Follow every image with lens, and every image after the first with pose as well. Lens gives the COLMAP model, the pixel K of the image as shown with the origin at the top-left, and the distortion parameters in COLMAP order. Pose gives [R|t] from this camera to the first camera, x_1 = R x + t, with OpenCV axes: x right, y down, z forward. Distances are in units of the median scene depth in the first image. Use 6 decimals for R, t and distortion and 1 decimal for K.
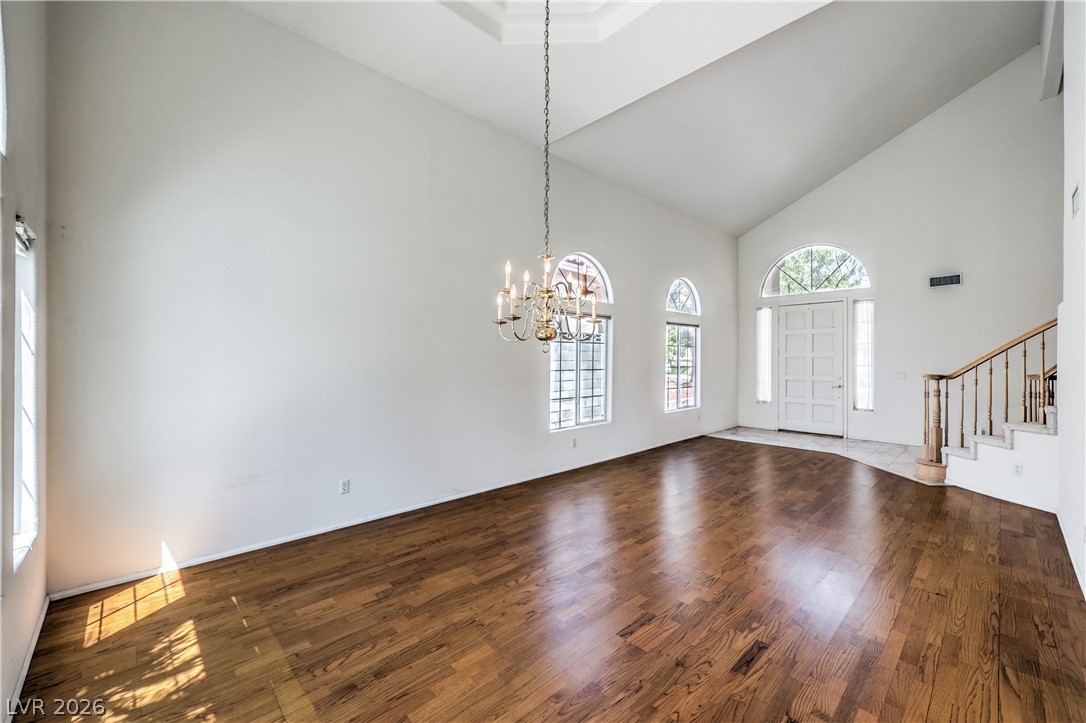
lens RADIAL K [[432.6, 0, 542.8], [0, 432.6, 359.5], [0, 0, 1]] dist [-0.000341, 0.000228]
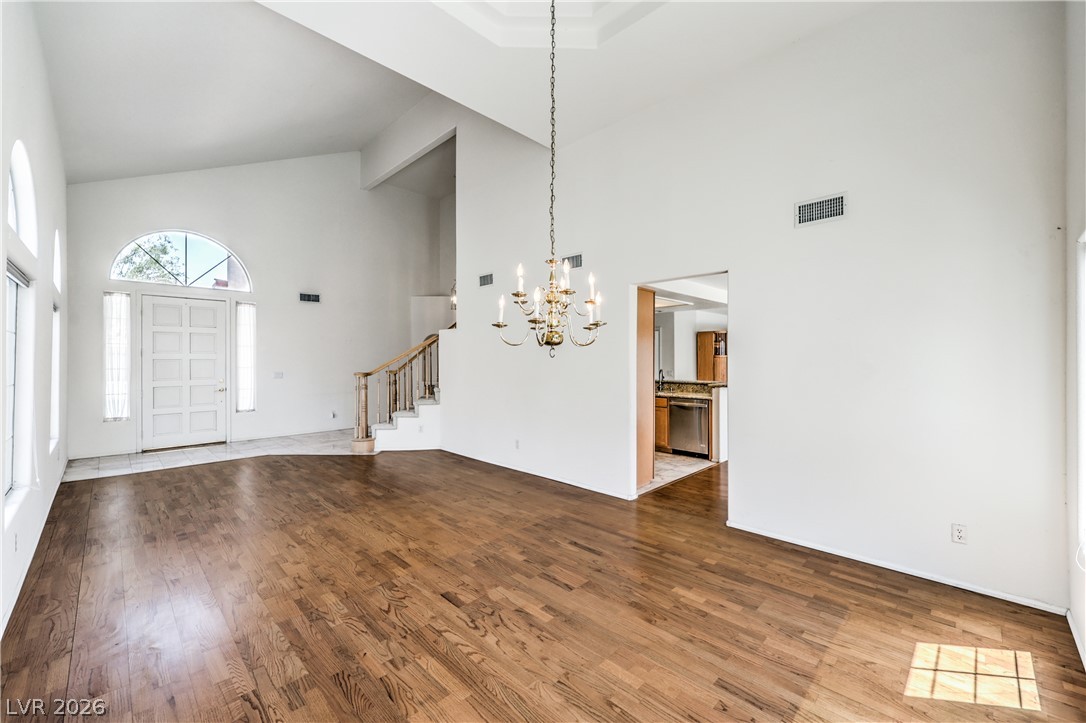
lens RADIAL K [[435.0, 0, 544.2], [0, 435.0, 357.2], [0, 0, 1]] dist [-0.000914, -0.000188]
pose [[-0.028793, 0.002961, 0.999581, -0.513476], [0.004335, 0.999987, -0.002837, -0.007487], [-0.999576, 0.004252, -0.028805, 0.544556]]
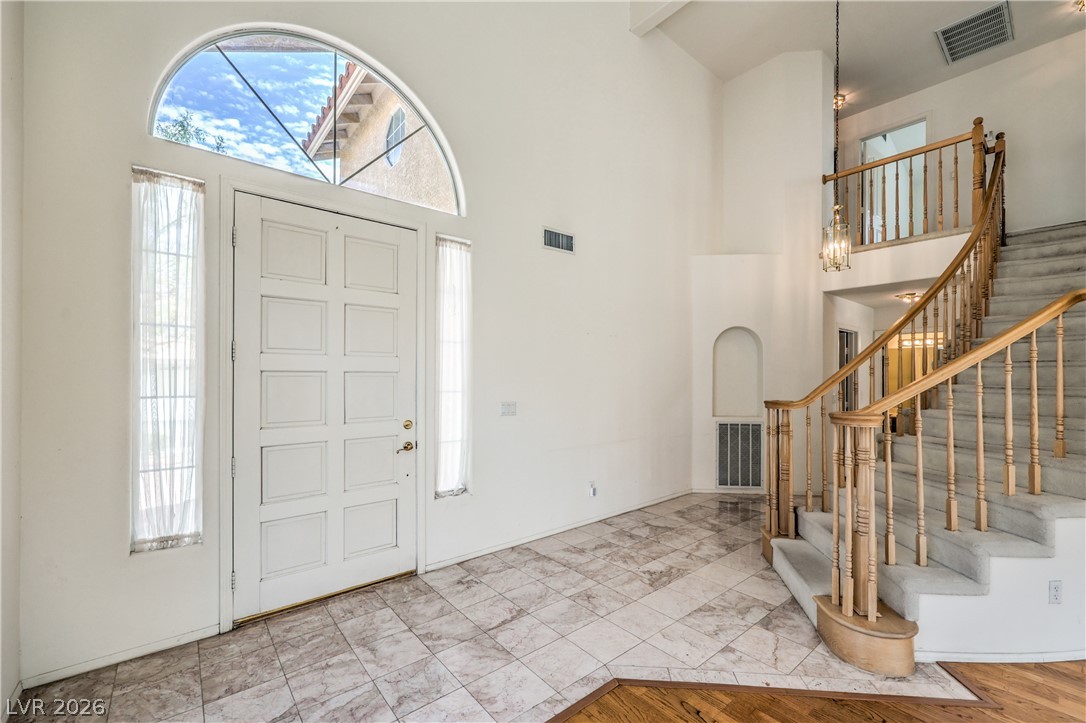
lens RADIAL K [[446.9, 0, 545.6], [0, 446.9, 374.9], [0, 0, 1]] dist [-0.000274, -0.000027]
pose [[0.063758, 0.003241, 0.997960, 0.503485], [-0.000426, 0.999995, -0.003220, -0.002430], [-0.997965, -0.000220, 0.063759, 1.473249]]
